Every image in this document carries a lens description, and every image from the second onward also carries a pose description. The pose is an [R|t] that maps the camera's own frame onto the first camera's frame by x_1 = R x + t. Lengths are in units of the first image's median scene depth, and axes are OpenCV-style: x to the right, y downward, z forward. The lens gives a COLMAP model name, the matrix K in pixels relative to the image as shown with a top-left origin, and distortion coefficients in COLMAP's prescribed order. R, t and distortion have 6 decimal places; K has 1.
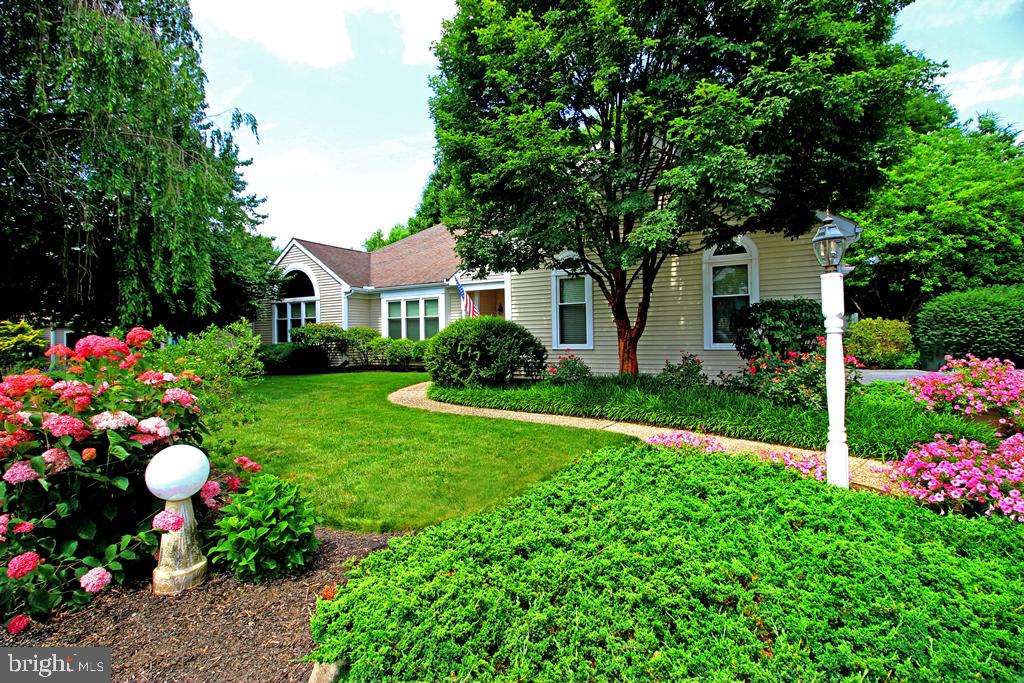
lens RADIAL K [[468.0, 0, 507.2], [0, 468.0, 337.9], [0, 0, 1]] dist [-0.007576, -0.001814]
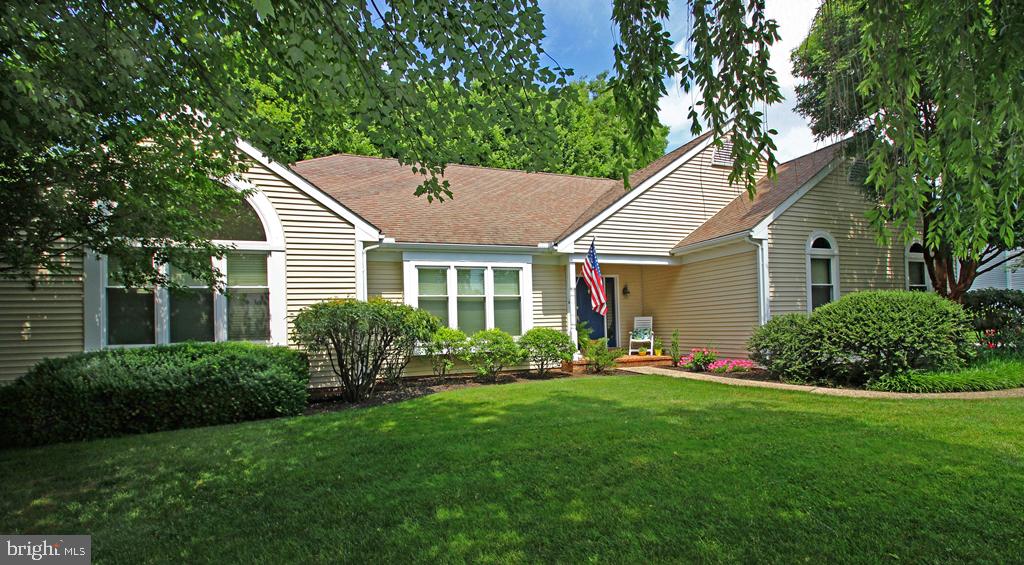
lens RADIAL K [[477.9, 0, 503.1], [0, 477.9, 328.3], [0, 0, 1]] dist [-0.000583, -0.000489]
pose [[0.654584, -0.001494, 0.755988, -0.653399], [0.023499, 0.999555, -0.018372, 0.010327], [-0.755624, 0.029791, 0.654328, 0.556016]]
